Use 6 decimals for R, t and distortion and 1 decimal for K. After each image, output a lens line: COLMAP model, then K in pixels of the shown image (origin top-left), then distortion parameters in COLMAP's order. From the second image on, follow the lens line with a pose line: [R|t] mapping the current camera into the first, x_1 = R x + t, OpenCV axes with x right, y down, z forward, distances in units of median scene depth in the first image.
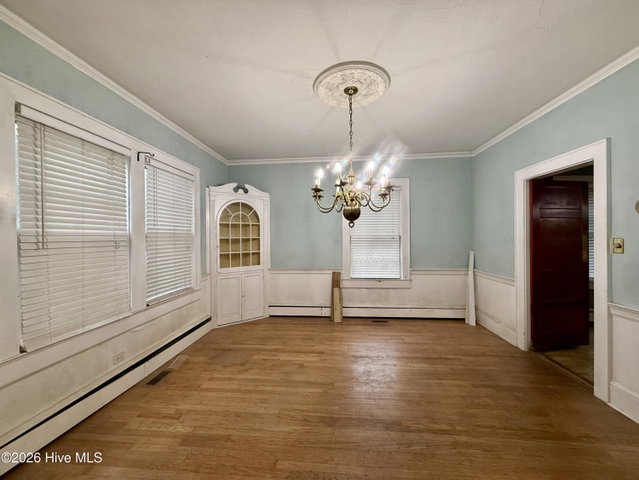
lens RADIAL K [[254.3, 0, 318.7], [0, 254.3, 239.7], [0, 0, 1]] dist [-0.000451, 0.000206]
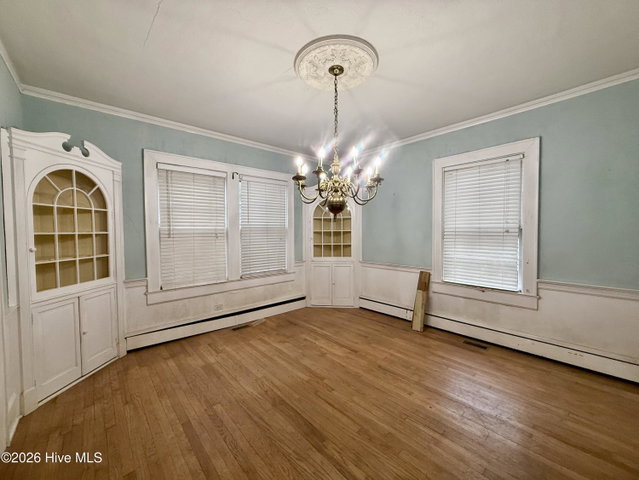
lens RADIAL K [[254.3, 0, 318.7], [0, 254.3, 239.7], [0, 0, 1]] dist [-0.000451, 0.000206]
pose [[0.725261, 0.025560, -0.688000, 0.587654], [-0.004125, 0.999454, 0.032782, -0.007428], [0.688462, -0.020937, 0.724970, 0.230208]]
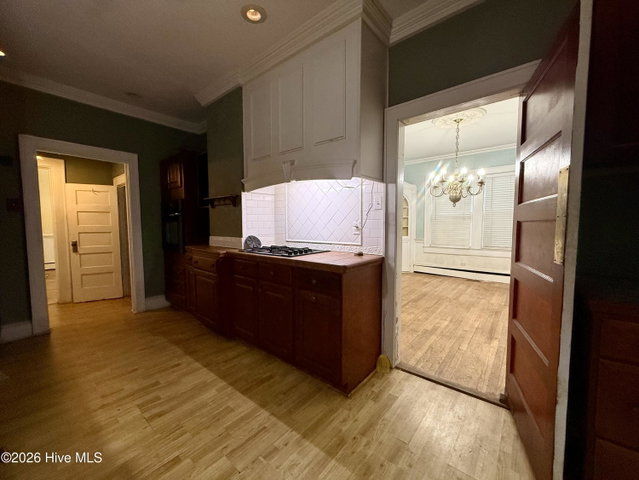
lens RADIAL K [[254.3, 0, 318.7], [0, 254.3, 239.7], [0, 0, 1]] dist [-0.000451, 0.000206]
pose [[-0.574056, 0.062036, -0.816462, 1.595181], [0.002654, 0.997262, 0.073908, 0.033094], [0.818811, 0.040260, -0.572649, 0.994626]]
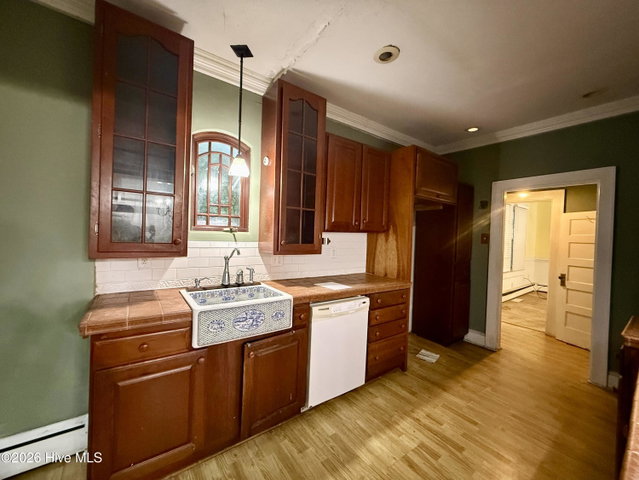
lens RADIAL K [[254.3, 0, 318.7], [0, 254.3, 239.7], [0, 0, 1]] dist [-0.000451, 0.000206]
pose [[-0.656608, -0.024920, 0.753820, 1.094027], [-0.023057, 0.999650, 0.012963, -0.021435], [-0.753879, -0.008869, -0.656953, 0.907502]]
